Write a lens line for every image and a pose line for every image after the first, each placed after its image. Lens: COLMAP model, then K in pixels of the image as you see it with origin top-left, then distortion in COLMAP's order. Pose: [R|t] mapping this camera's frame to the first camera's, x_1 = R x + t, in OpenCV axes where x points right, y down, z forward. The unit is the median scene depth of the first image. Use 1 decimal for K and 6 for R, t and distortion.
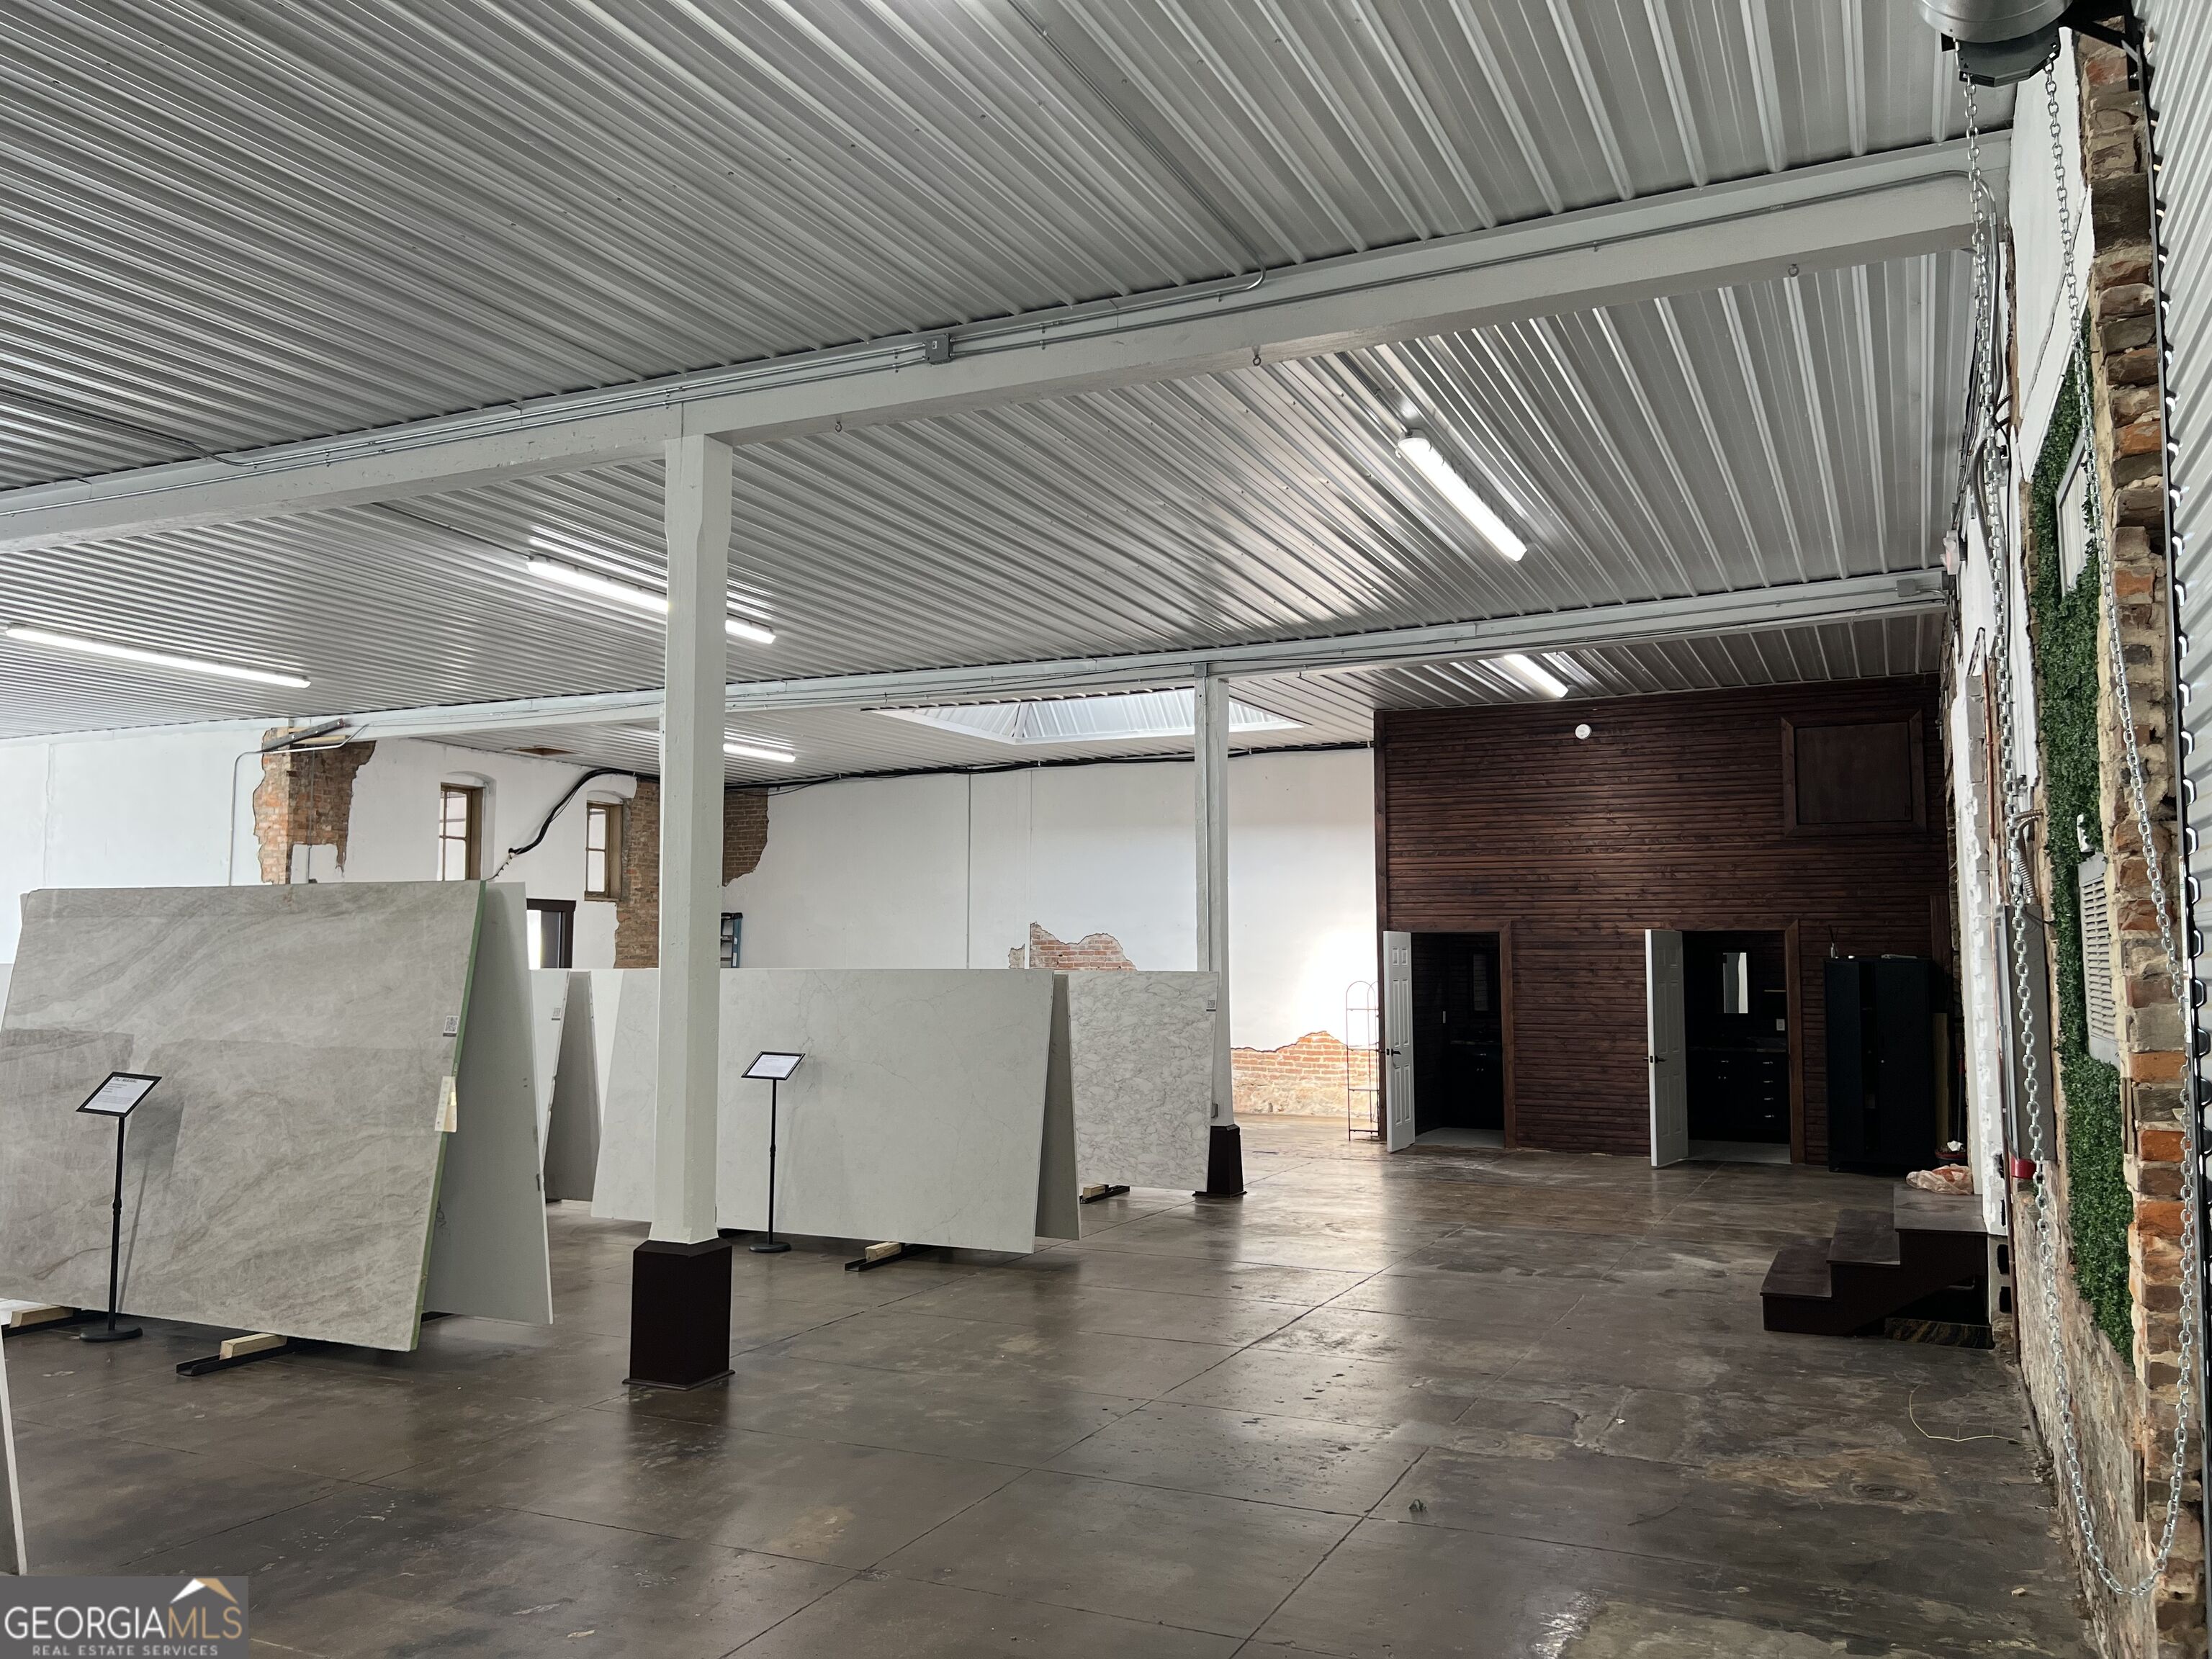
lens RADIAL K [[1668.9, 0, 1106.0], [0, 1668.9, 829.5], [0, 0, 1]] dist [0.056559, -0.040420]
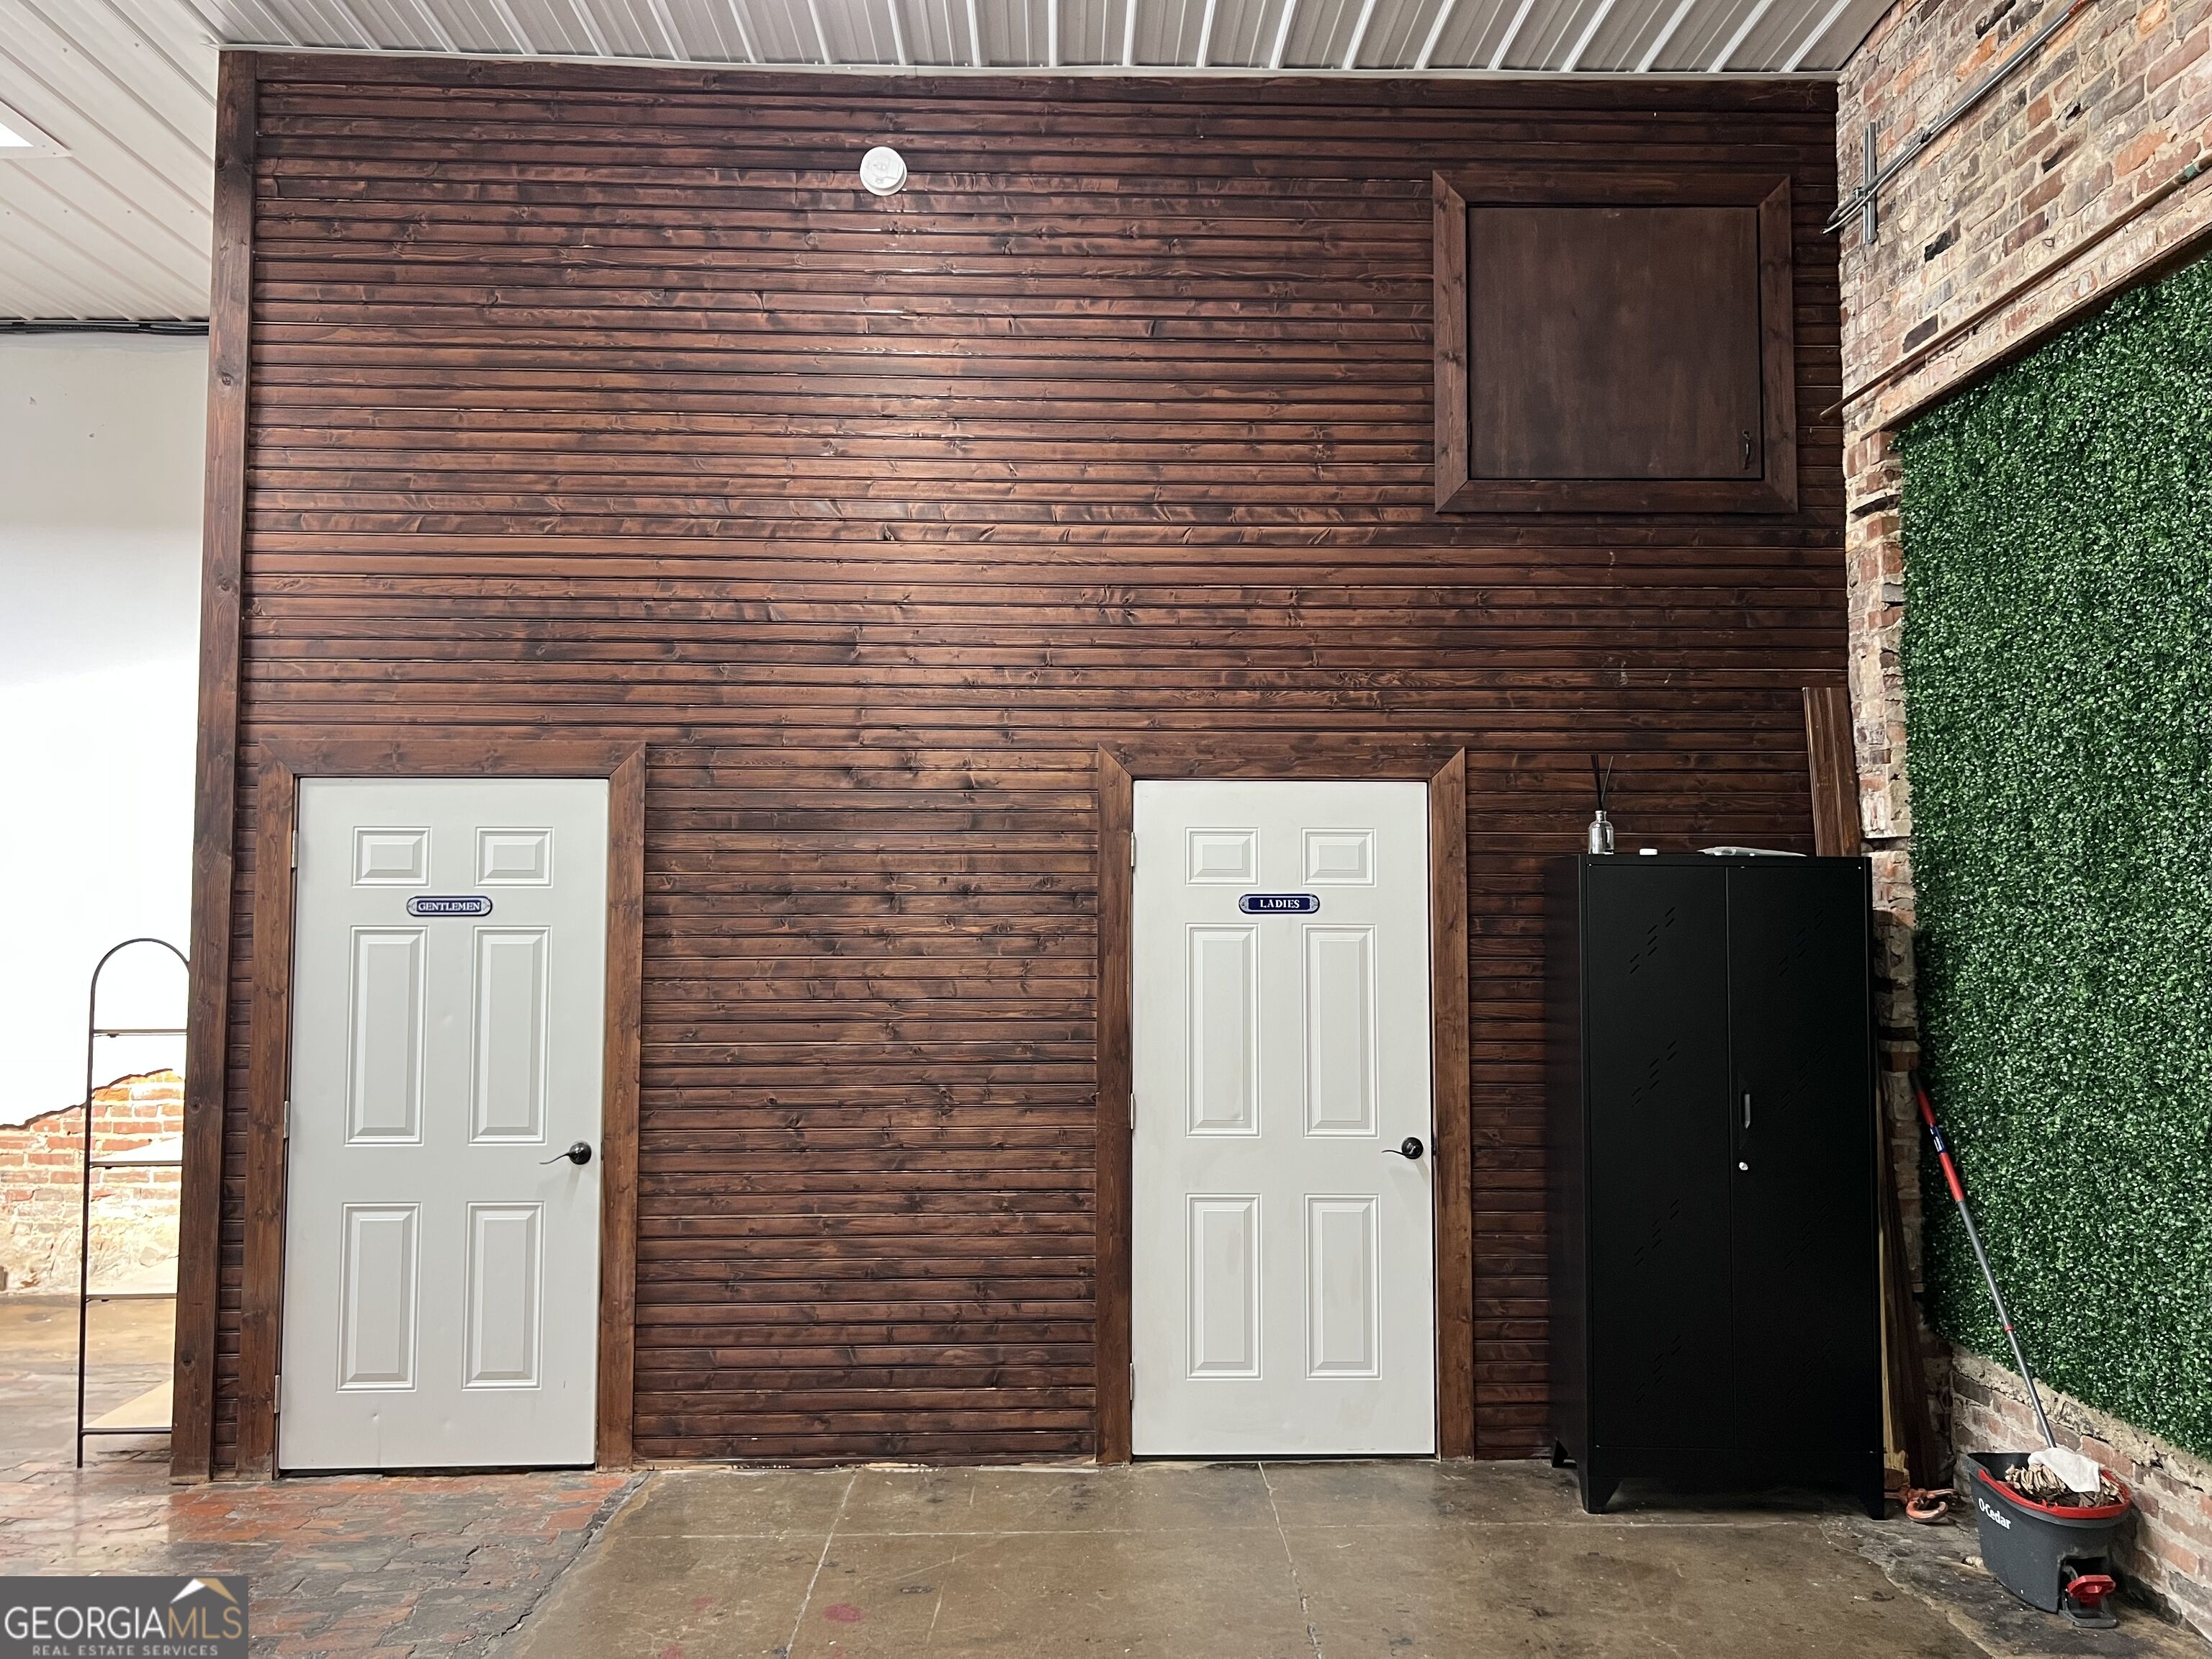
lens RADIAL K [[1677.0, 0, 1106.0], [0, 1677.0, 829.5], [0, 0, 1]] dist [0.006532, -0.002106]
pose [[0.890316, 0.029455, 0.454389, 0.173688], [-0.036142, 0.999328, 0.006034, 0.065341], [-0.453906, -0.021795, 0.890783, 0.669489]]
